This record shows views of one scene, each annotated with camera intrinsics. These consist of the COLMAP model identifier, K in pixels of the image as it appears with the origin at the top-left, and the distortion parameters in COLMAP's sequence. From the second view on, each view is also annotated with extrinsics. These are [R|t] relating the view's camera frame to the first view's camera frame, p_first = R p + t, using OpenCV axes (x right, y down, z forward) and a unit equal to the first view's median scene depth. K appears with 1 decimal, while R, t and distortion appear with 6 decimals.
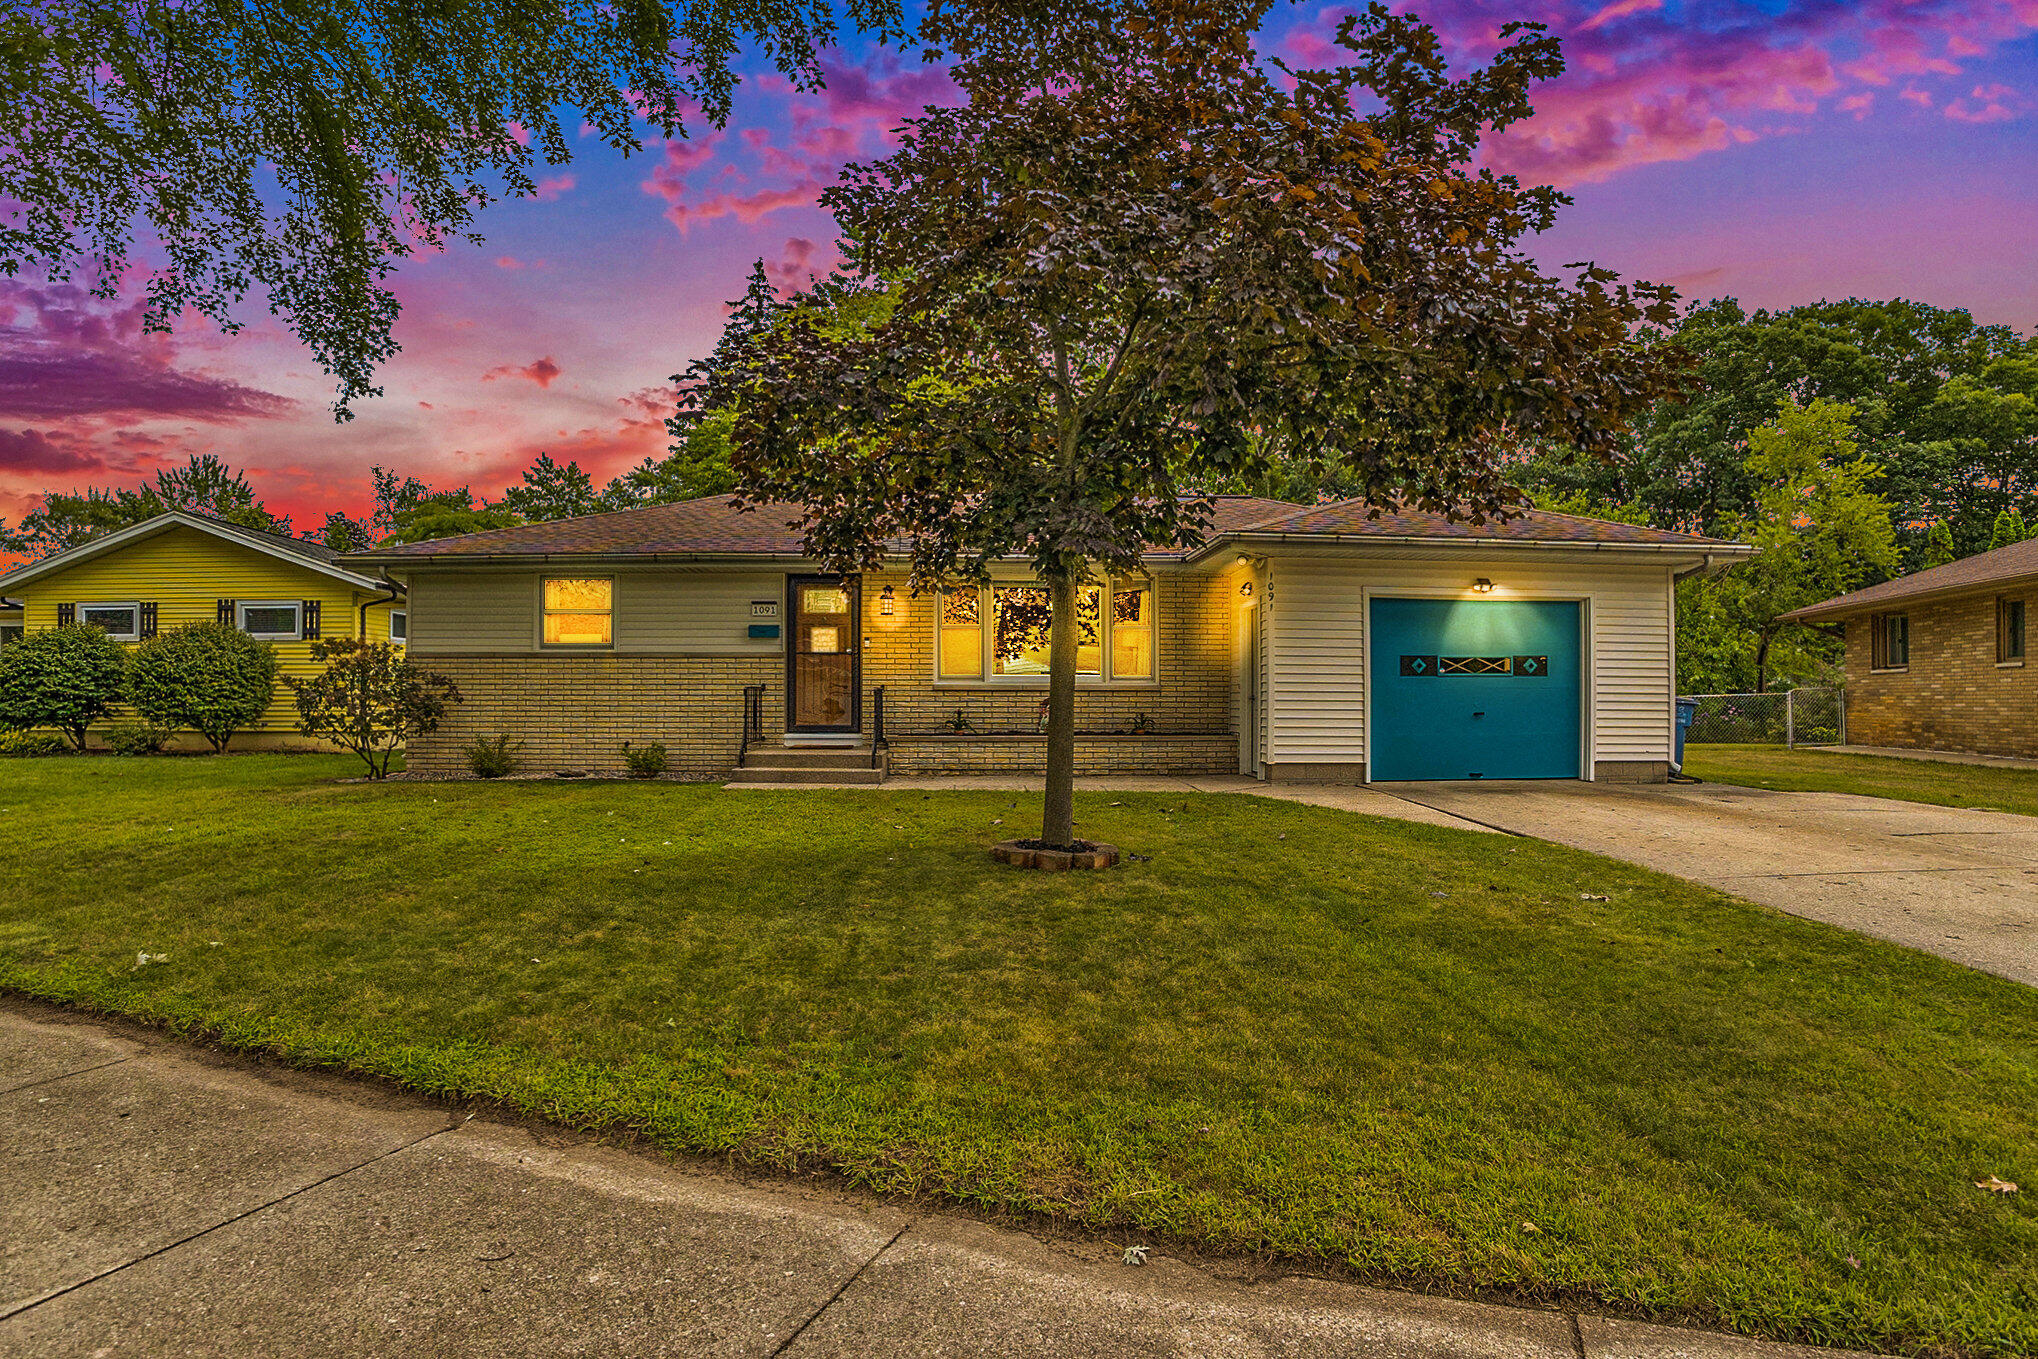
lens RADIAL K [[717.3, 0, 1017.4], [0, 717.3, 684.3], [0, 0, 1]] dist [-0.000259, 0.000009]
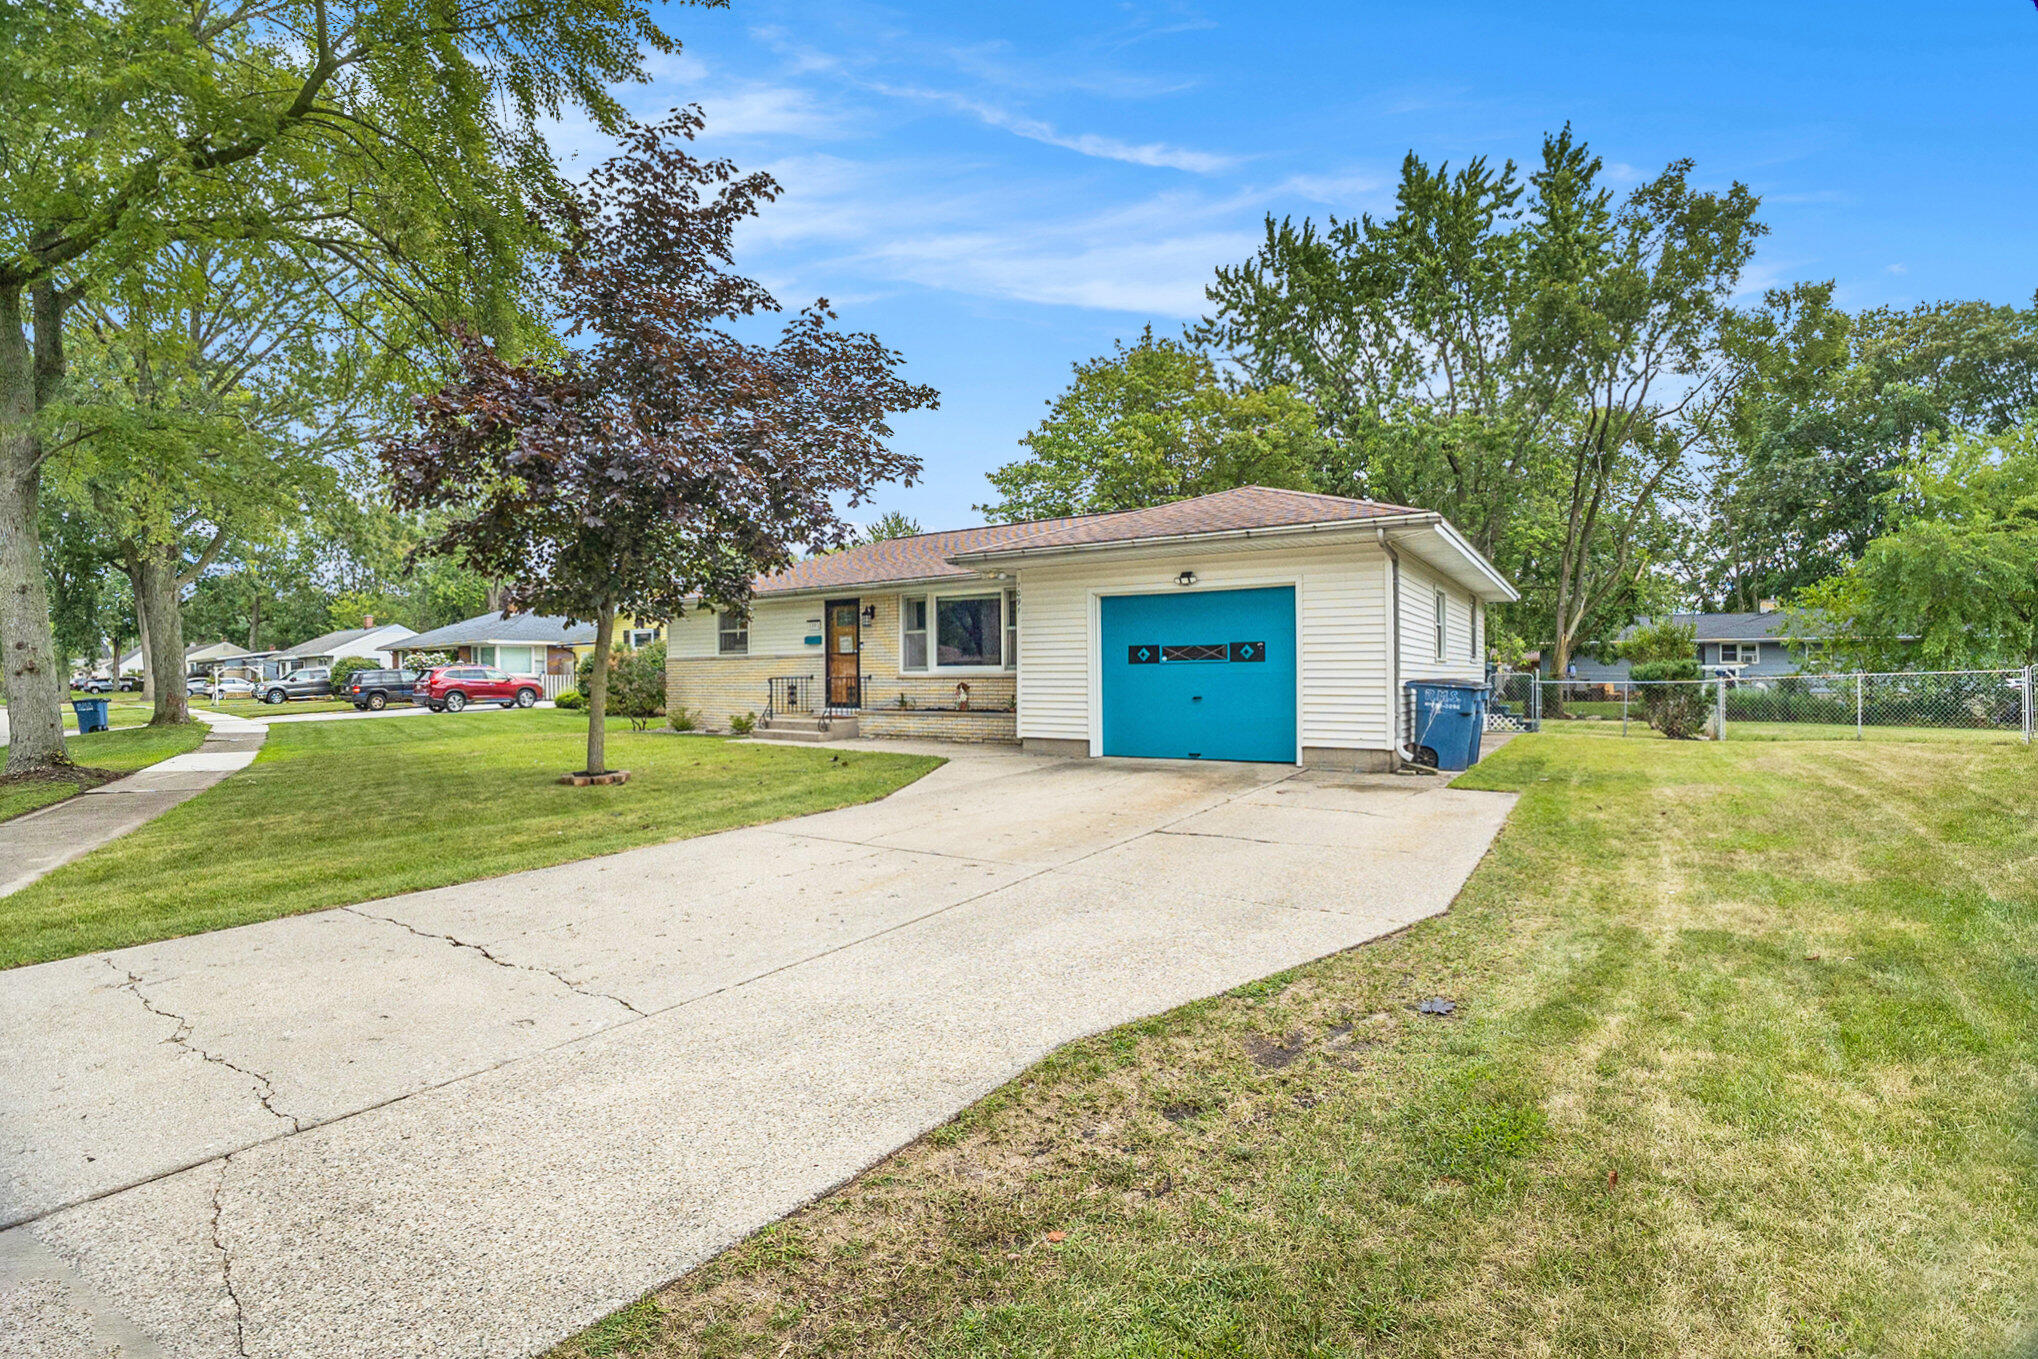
lens RADIAL K [[583.4, 0, 1022.3], [0, 583.4, 677.1], [0, 0, 1]] dist [-0.002292, -0.000087]
pose [[0.903505, -0.009150, -0.428481, 0.621579], [0.015416, 0.999819, 0.011156, -0.003101], [0.428301, -0.016685, 0.903482, 0.083336]]
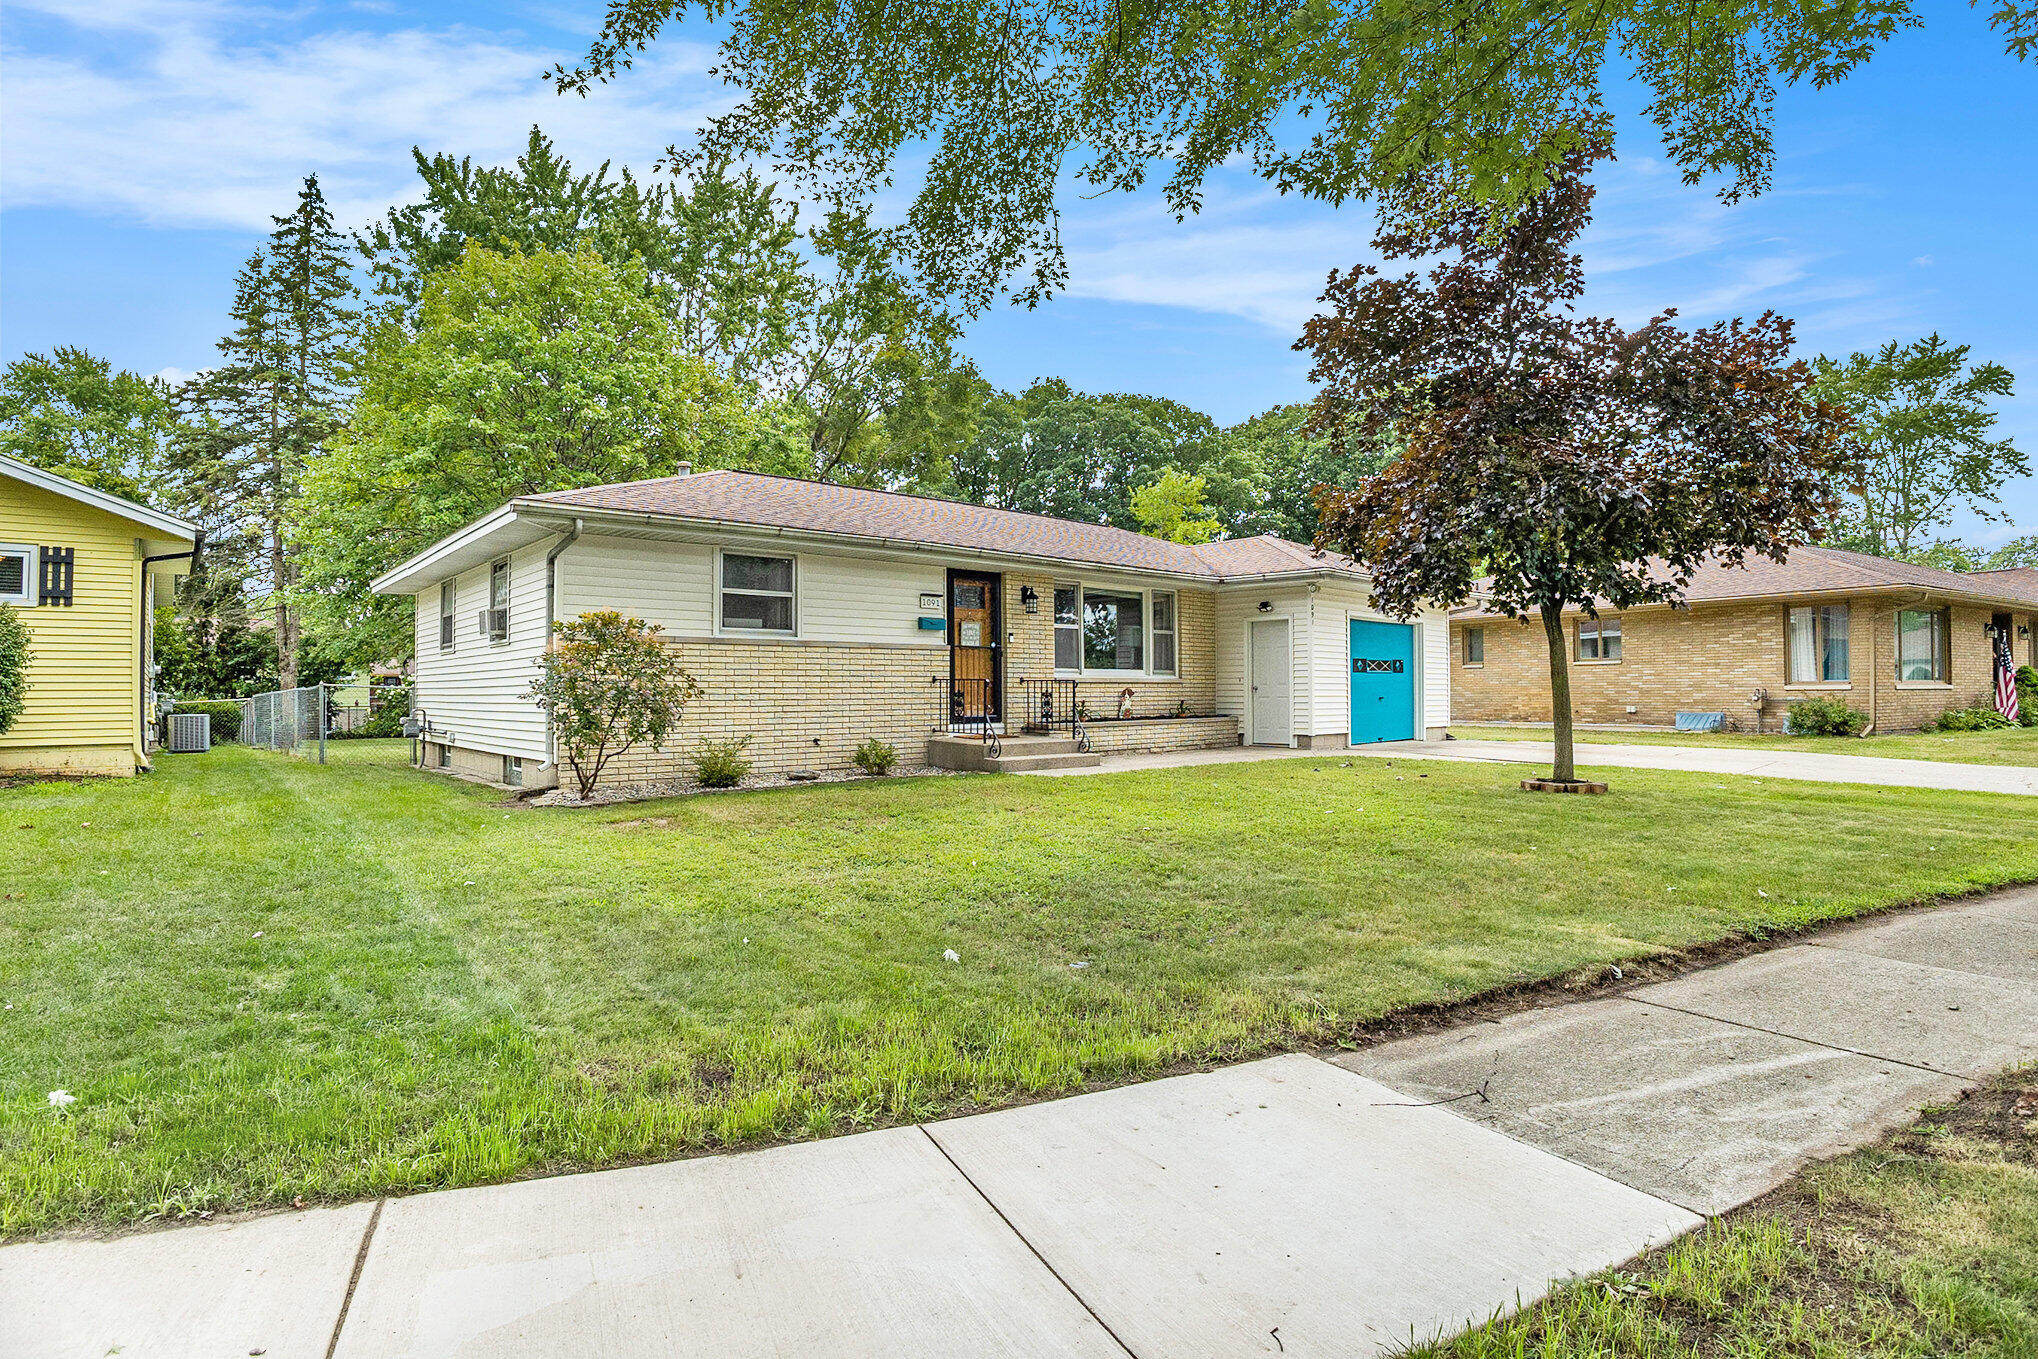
lens RADIAL K [[635.7, 0, 1015.5], [0, 635.7, 686.9], [0, 0, 1]] dist [-0.011552, -0.000061]
pose [[0.895168, -0.002166, 0.445723, -0.701674], [-0.001298, 0.999971, 0.007466, 0.009122], [-0.445726, -0.007261, 0.895140, 0.153059]]
